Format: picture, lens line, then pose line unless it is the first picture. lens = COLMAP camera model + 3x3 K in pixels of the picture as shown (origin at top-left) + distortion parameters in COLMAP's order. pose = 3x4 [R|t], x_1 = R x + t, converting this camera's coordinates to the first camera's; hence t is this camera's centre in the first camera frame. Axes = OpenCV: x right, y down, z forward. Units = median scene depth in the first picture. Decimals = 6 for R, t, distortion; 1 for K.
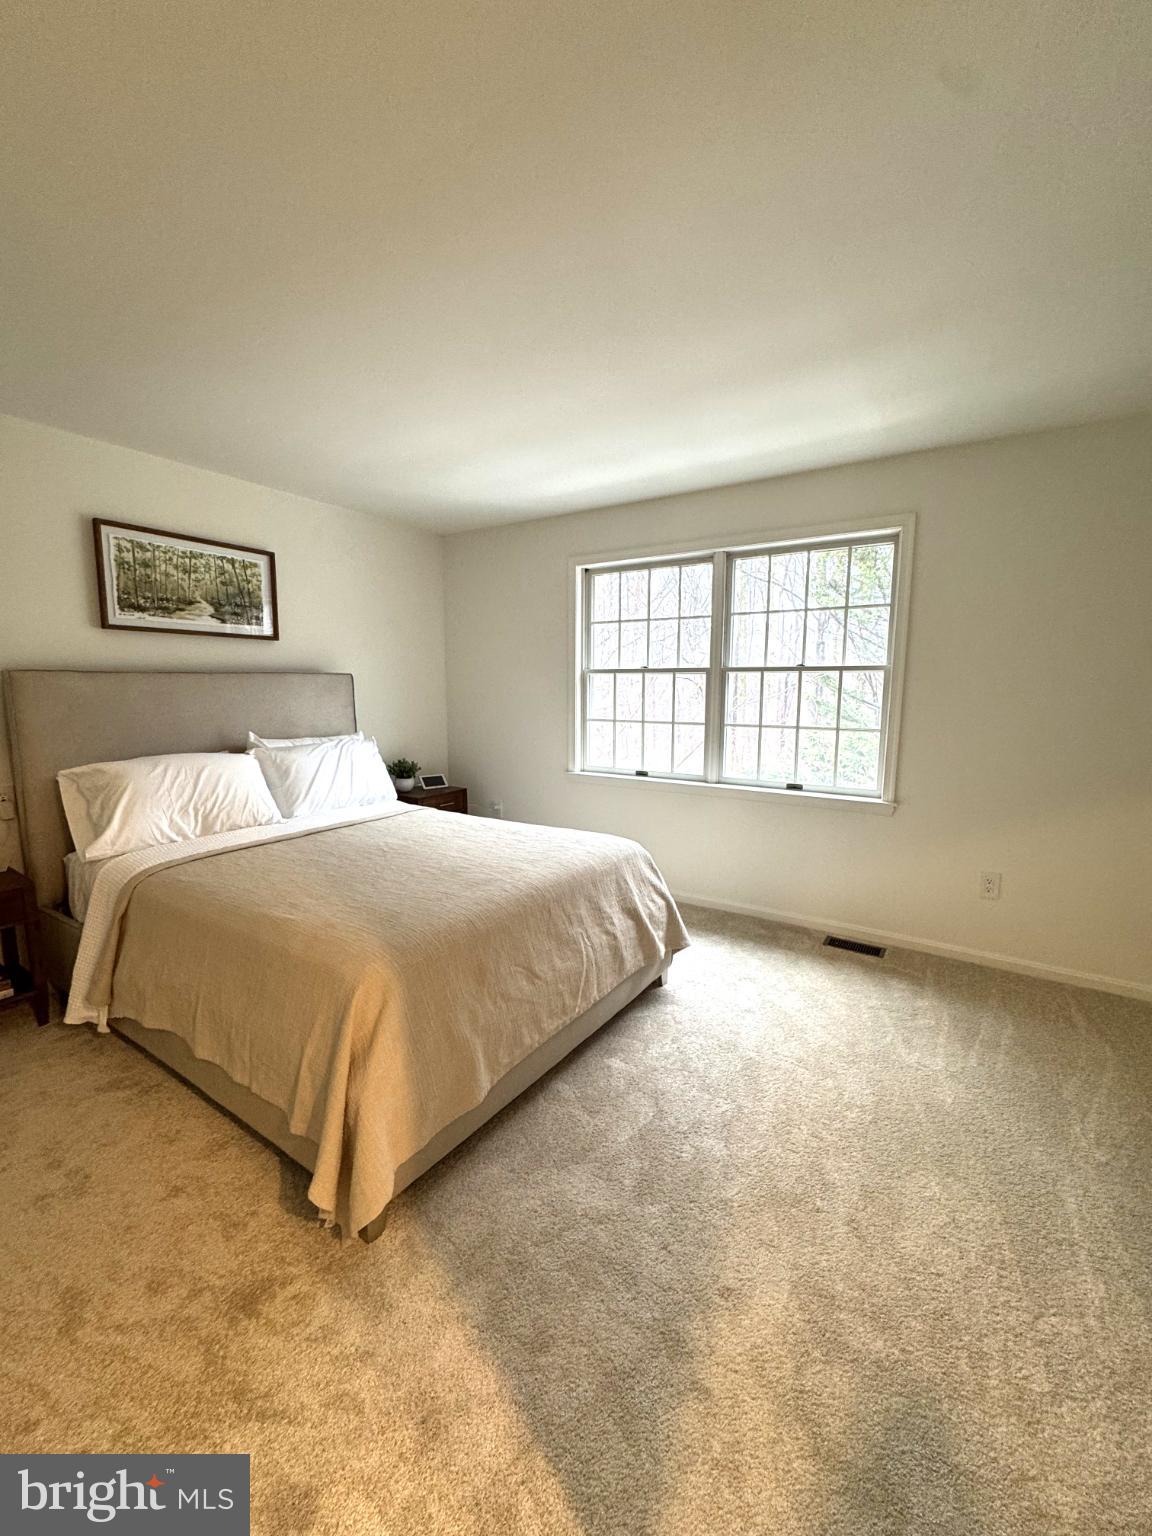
lens RADIAL K [[613.3, 0, 594.9], [0, 613.3, 770.4], [0, 0, 1]] dist [0.001237, 0.000275]
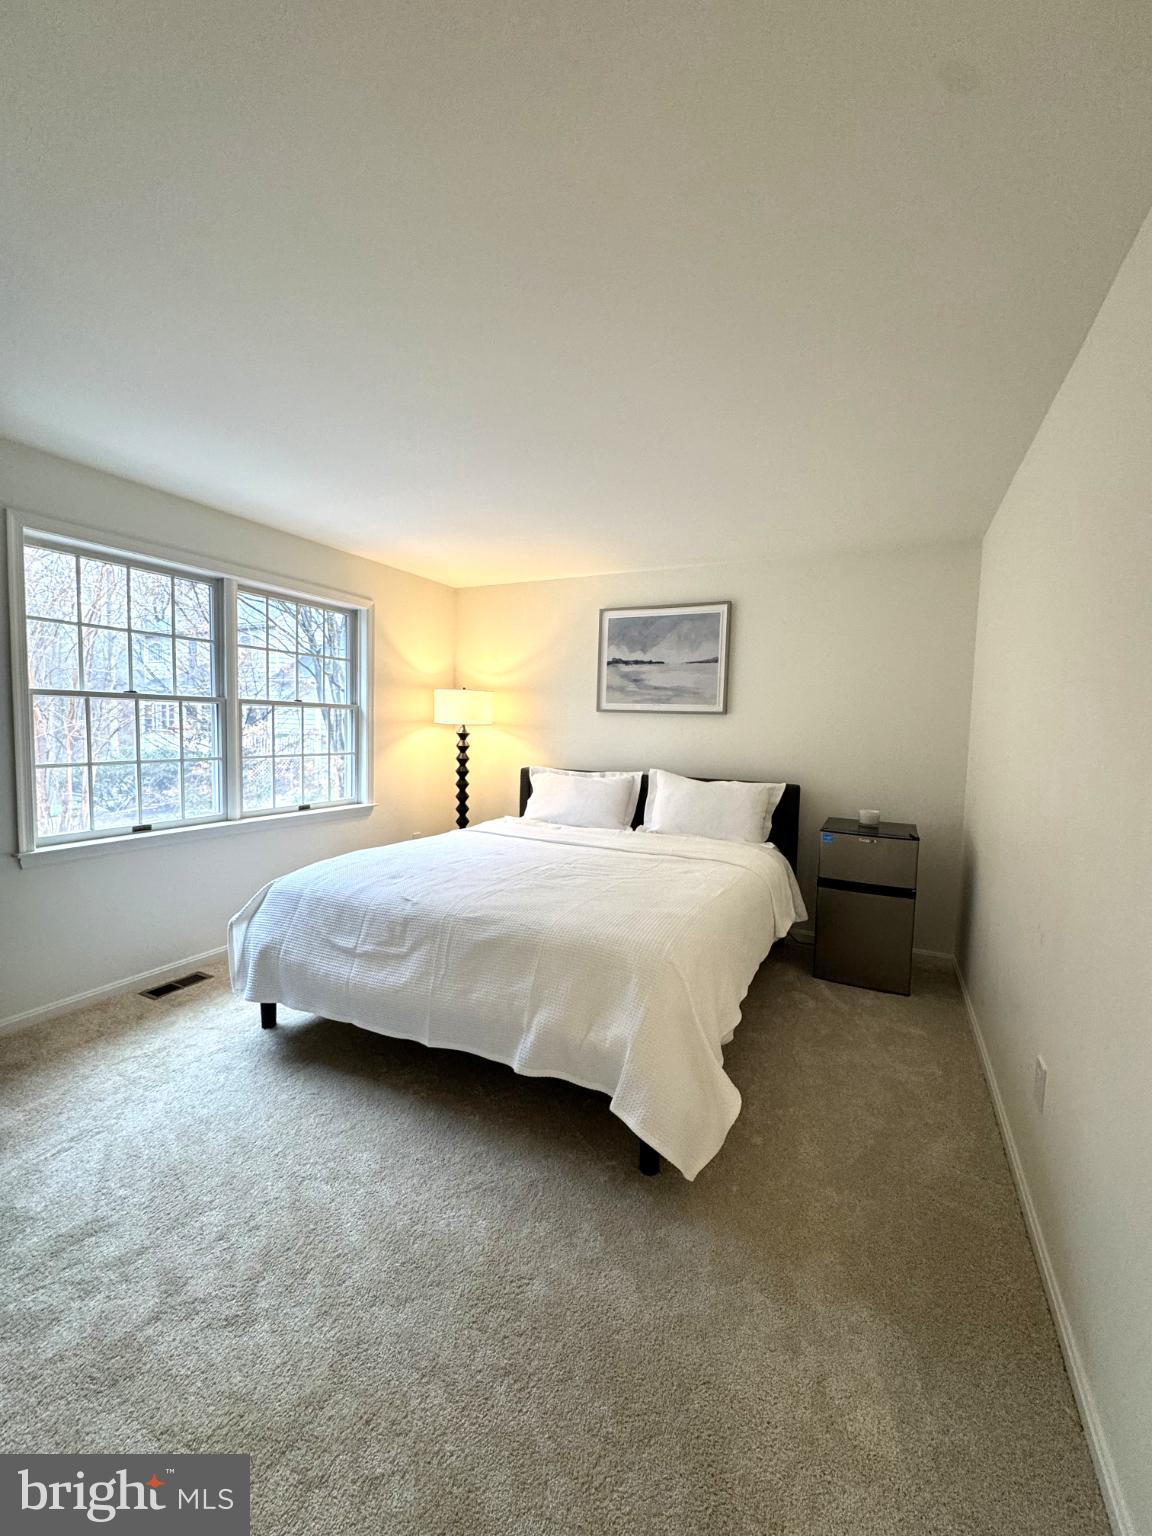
lens RADIAL K [[613.3, 0, 594.9], [0, 613.3, 770.4], [0, 0, 1]] dist [0.001237, 0.000275]
pose [[-0.125262, -0.076049, 0.989205, -0.747494], [0.116571, 0.989023, 0.090796, -0.071922], [-0.985252, 0.126685, -0.115022, 0.526141]]
